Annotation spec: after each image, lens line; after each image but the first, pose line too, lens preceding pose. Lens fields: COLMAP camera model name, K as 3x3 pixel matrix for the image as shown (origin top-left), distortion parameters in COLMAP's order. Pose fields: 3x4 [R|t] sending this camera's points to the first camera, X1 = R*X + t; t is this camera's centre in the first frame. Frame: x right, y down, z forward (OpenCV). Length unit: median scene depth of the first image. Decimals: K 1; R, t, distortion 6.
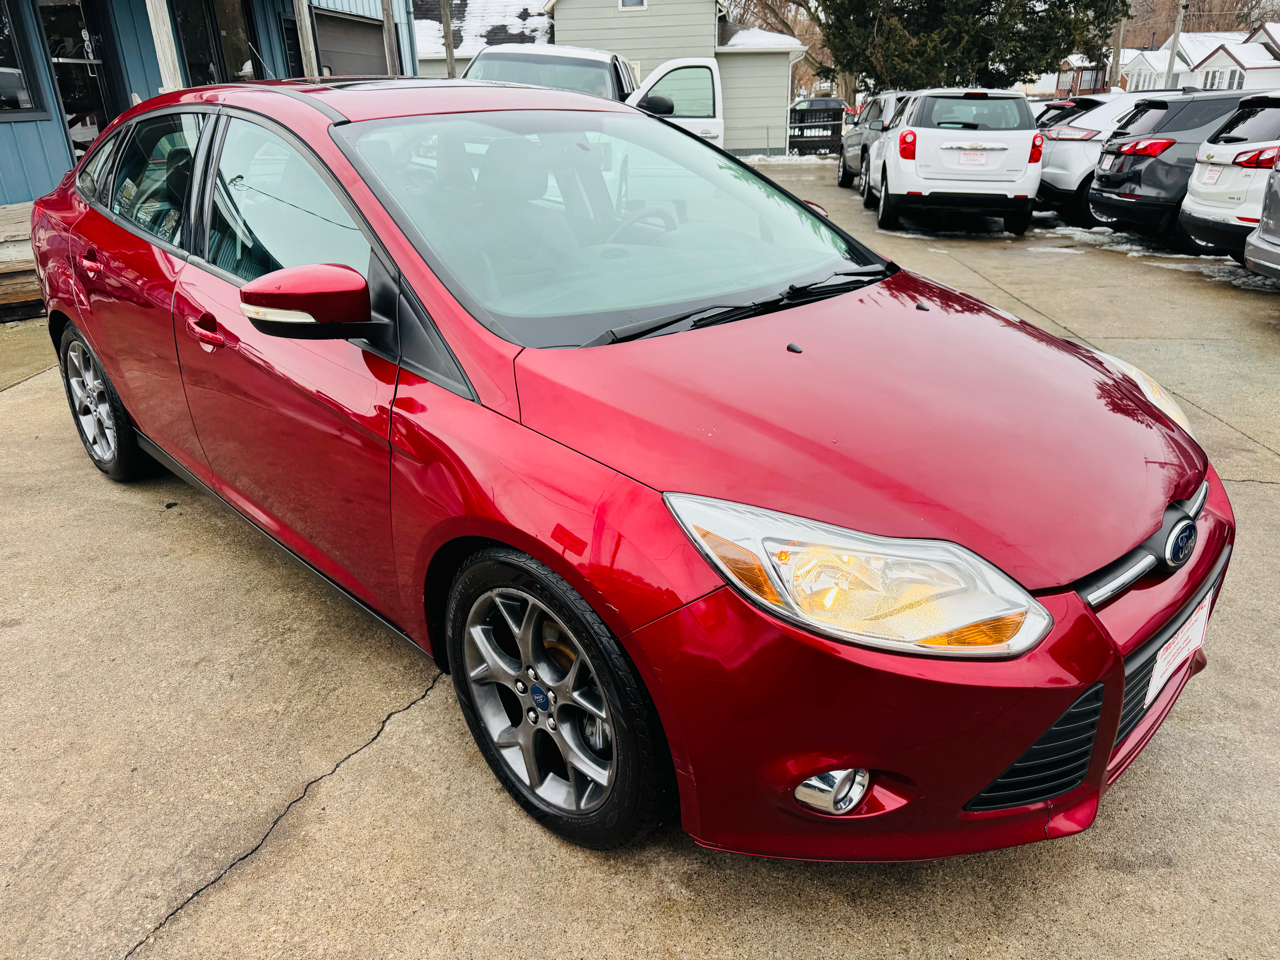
lens RADIAL K [[890.4, 0, 643.4], [0, 890.4, 473.7], [0, 0, 1]] dist [0.001659, -0.009042]
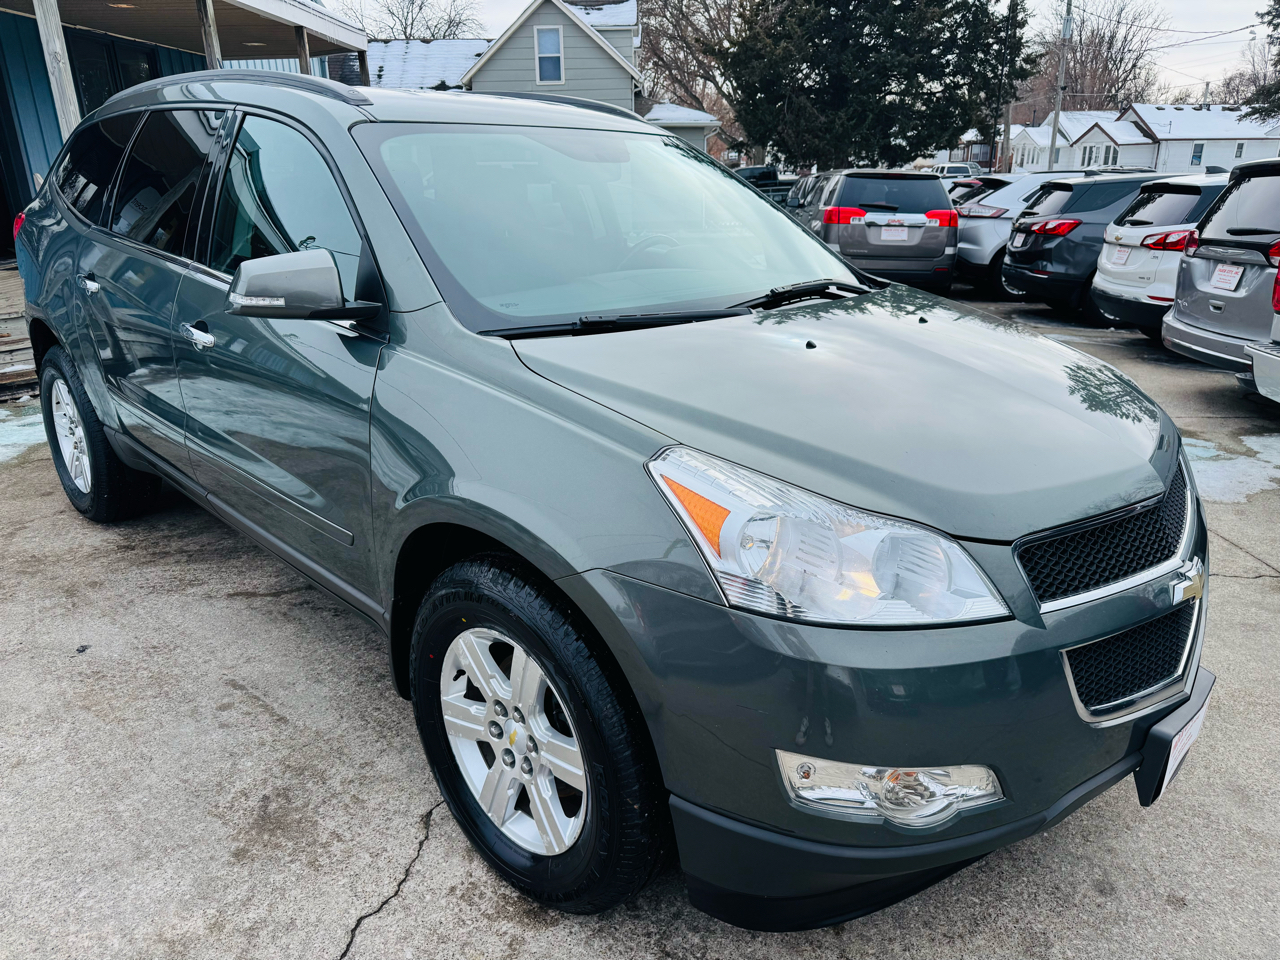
lens RADIAL K [[889.1, 0, 648.0], [0, 889.1, 479.7], [0, 0, 1]] dist [0.002850, -0.007610]
pose [[0.995307, -0.022782, 0.094046, -0.014698], [0.028317, 0.997918, -0.057945, -0.018640], [-0.092530, 0.060336, 0.993880, 0.017079]]
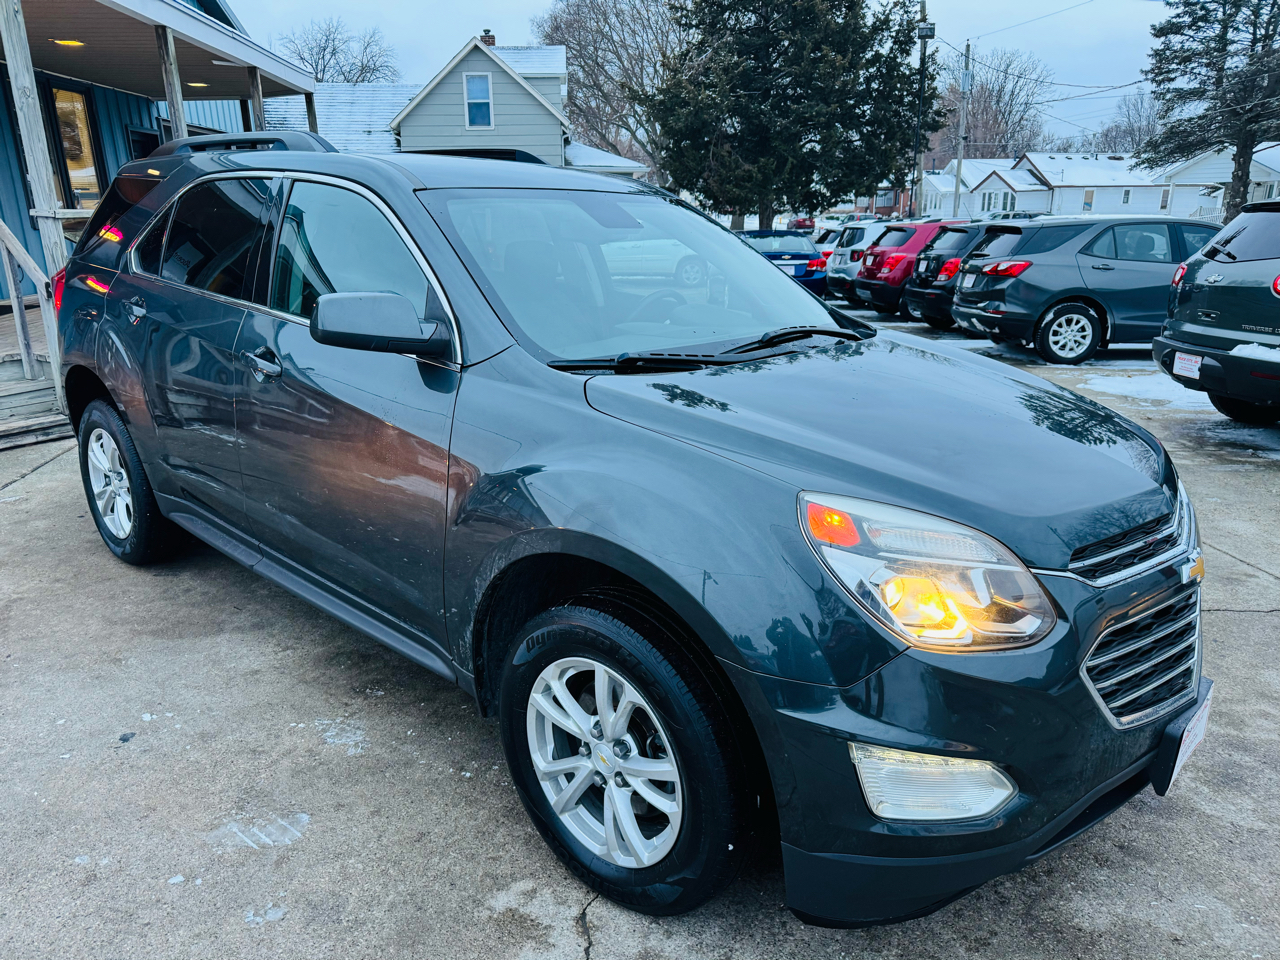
lens RADIAL K [[887.2, 0, 633.3], [0, 887.2, 478.4], [0, 0, 1]] dist [0.017885, -0.026675]
pose [[0.984586, -0.038882, 0.170523, -0.061635], [0.056795, 0.993217, -0.101461, -0.024799], [-0.165421, 0.109582, 0.980116, 0.037374]]
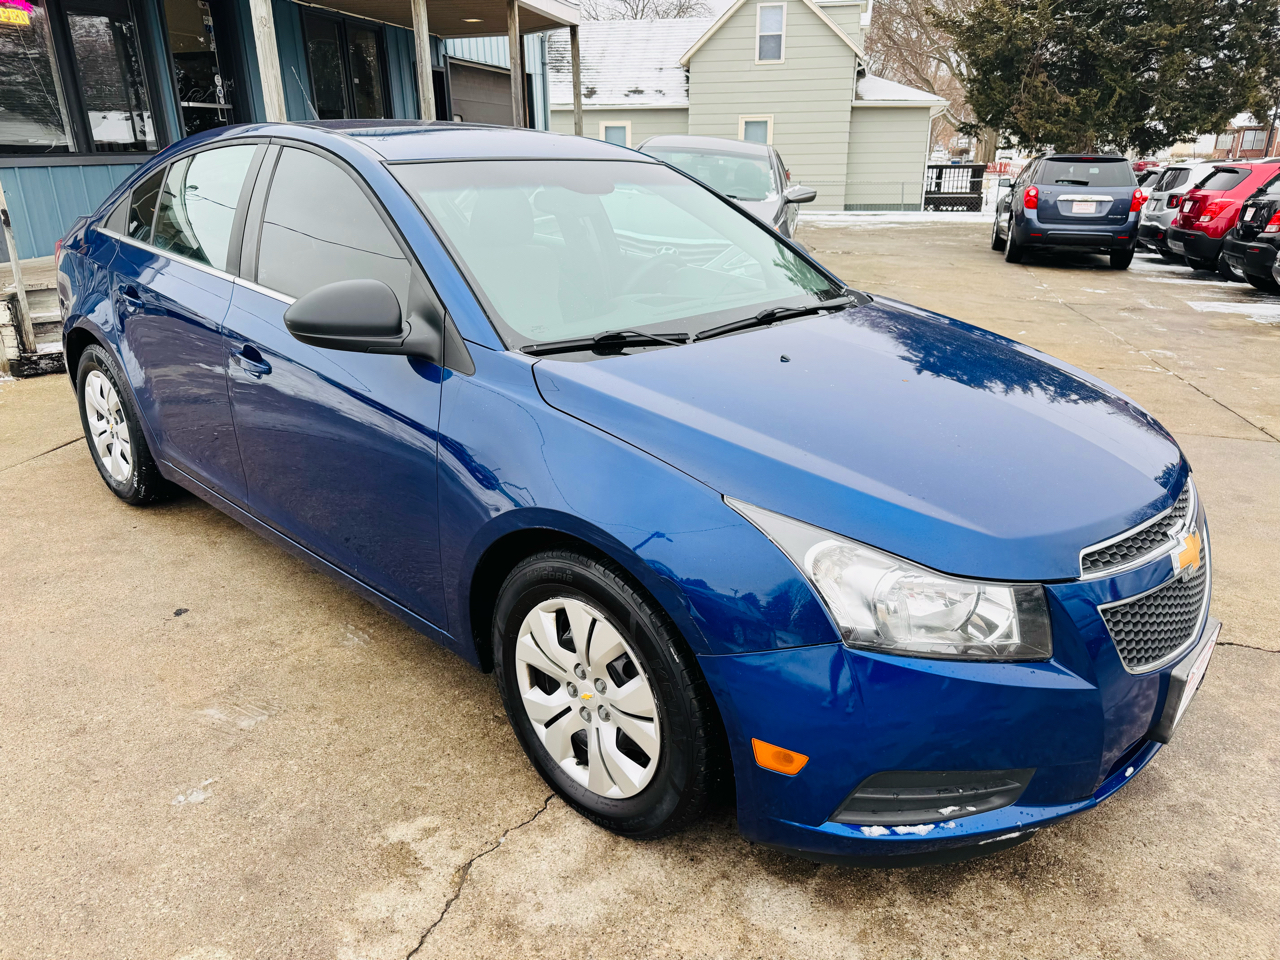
lens RADIAL K [[893.8, 0, 652.5], [0, 893.8, 478.2], [0, 0, 1]] dist [-0.002250, -0.004668]
pose [[0.991554, 0.058835, -0.115579, 0.002341], [-0.064221, 0.996990, -0.043438, -0.024053], [0.112676, 0.050494, 0.992348, 0.056373]]
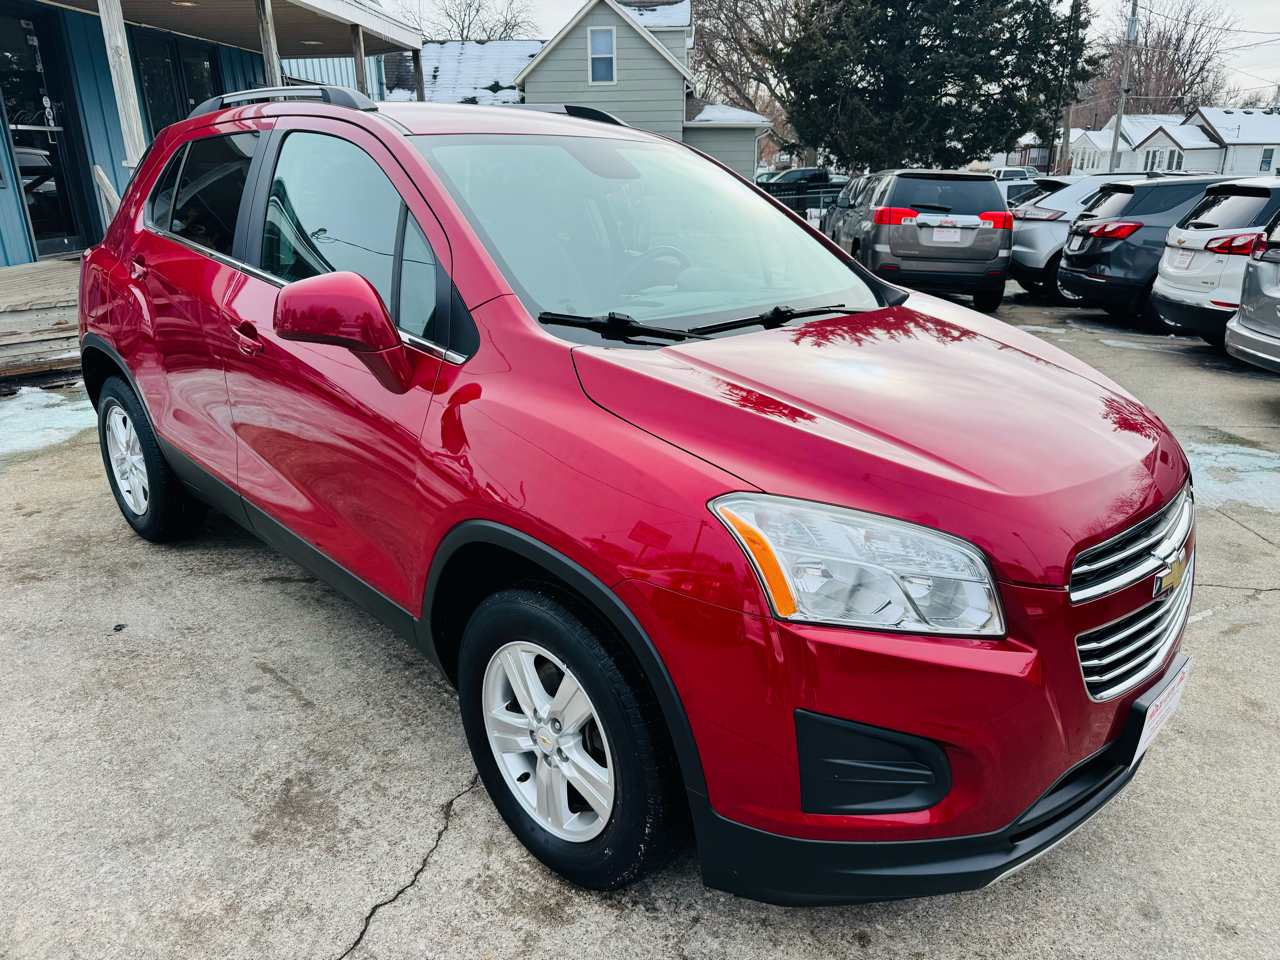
lens RADIAL K [[889.1, 0, 648.0], [0, 889.1, 479.7], [0, 0, 1]] dist [0.002850, -0.007610]
pose [[0.998983, 0.001268, 0.045072, -0.011688], [0.001482, 0.998142, -0.060917, -0.016581], [-0.045066, 0.060922, 0.997125, 0.021381]]
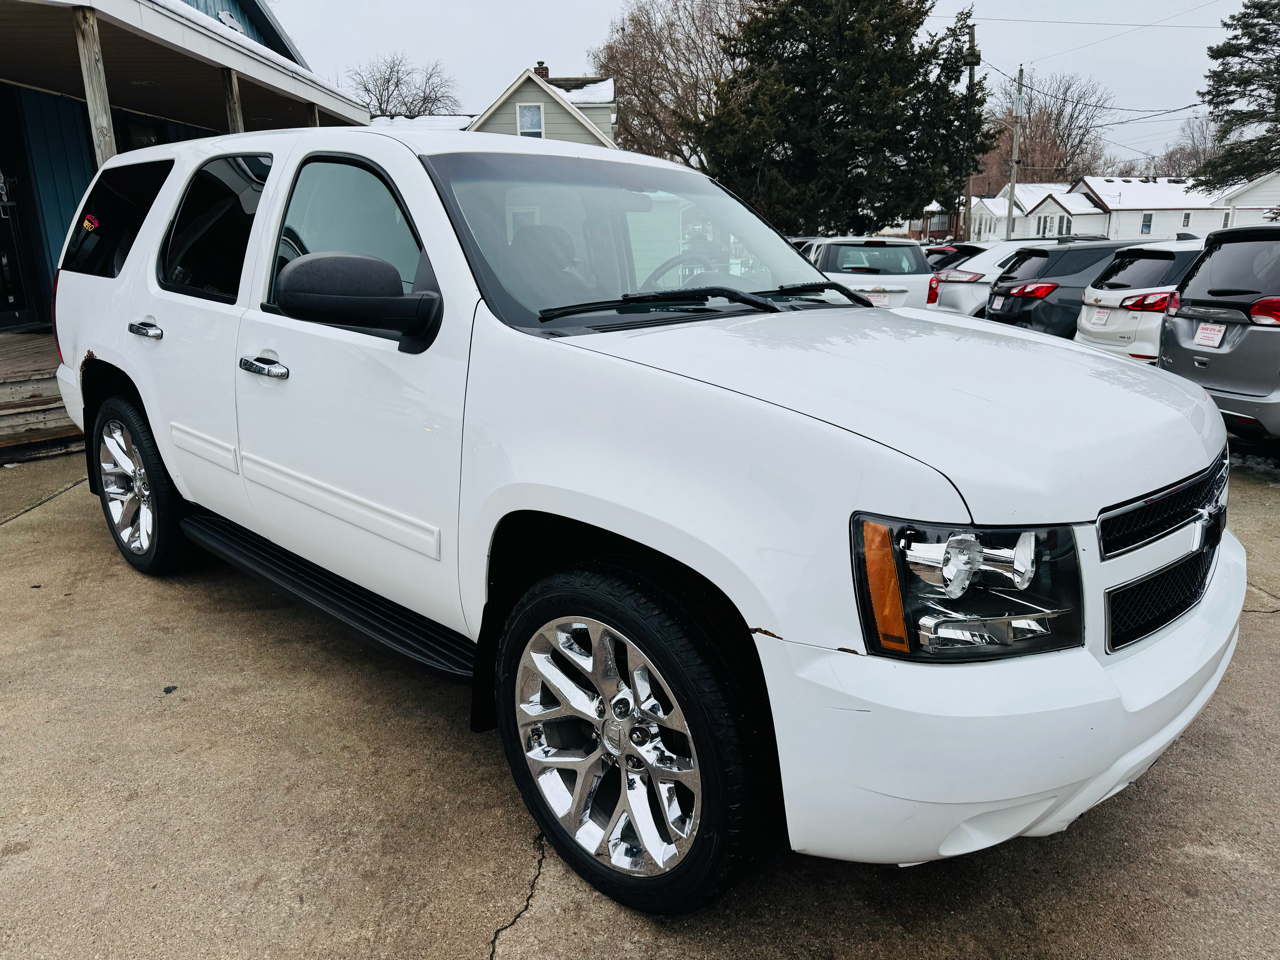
lens RADIAL K [[887.2, 0, 640.0], [0, 887.2, 480.0], [0, 0, 1]] dist [0.003163, -0.007923]
pose [[0.992409, -0.023967, 0.120625, -0.045311], [0.039377, 0.991115, -0.127042, -0.012231], [-0.116509, 0.130827, 0.984535, 0.006714]]
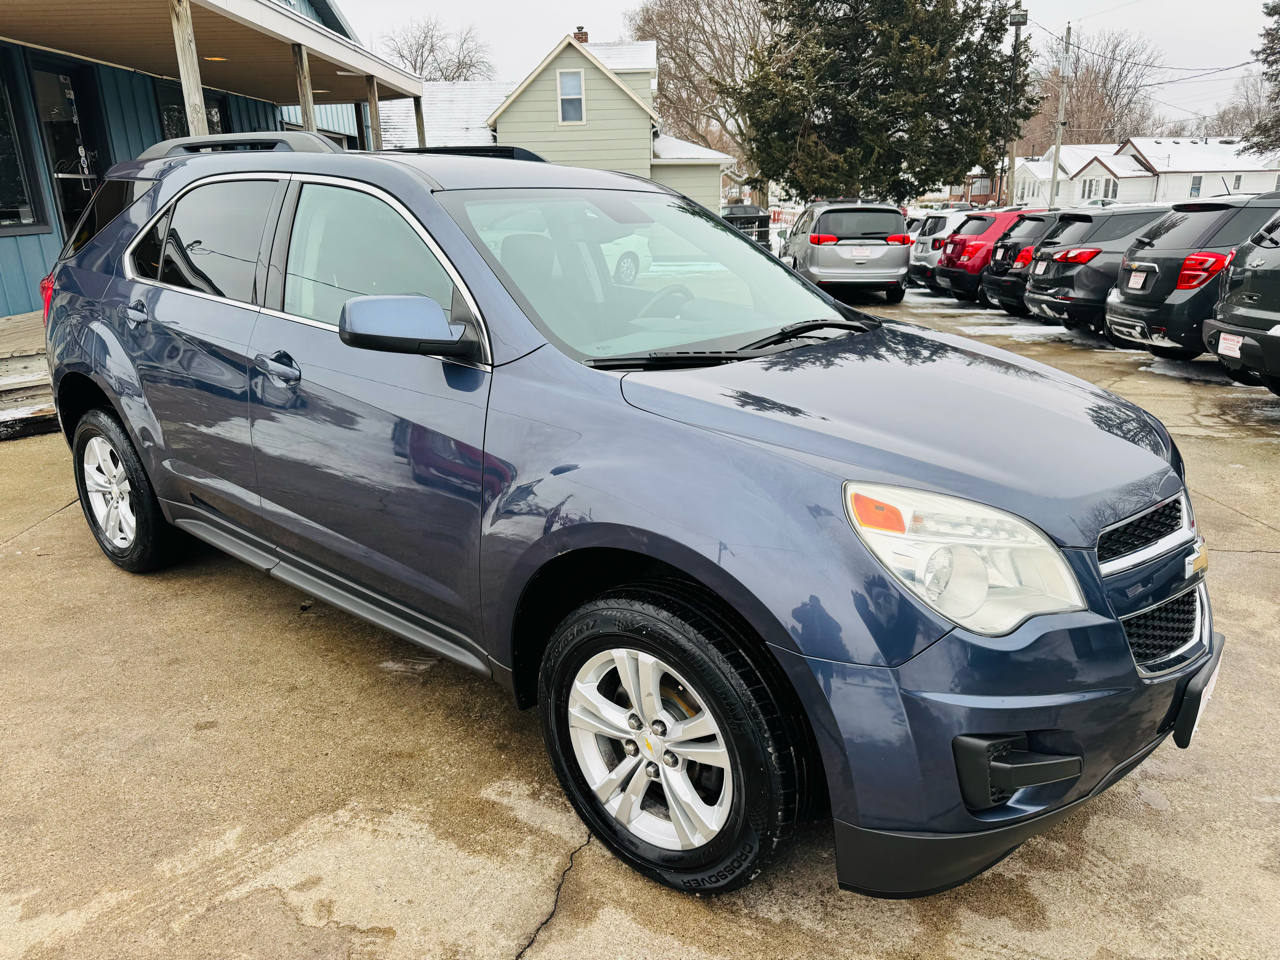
lens RADIAL K [[889.1, 0, 648.0], [0, 889.1, 479.7], [0, 0, 1]] dist [0.002850, -0.007610]
pose [[0.995524, -0.025404, 0.091035, -0.063496], [0.034018, 0.994958, -0.094352, -0.000685], [-0.088179, 0.097027, 0.991368, -0.023780]]
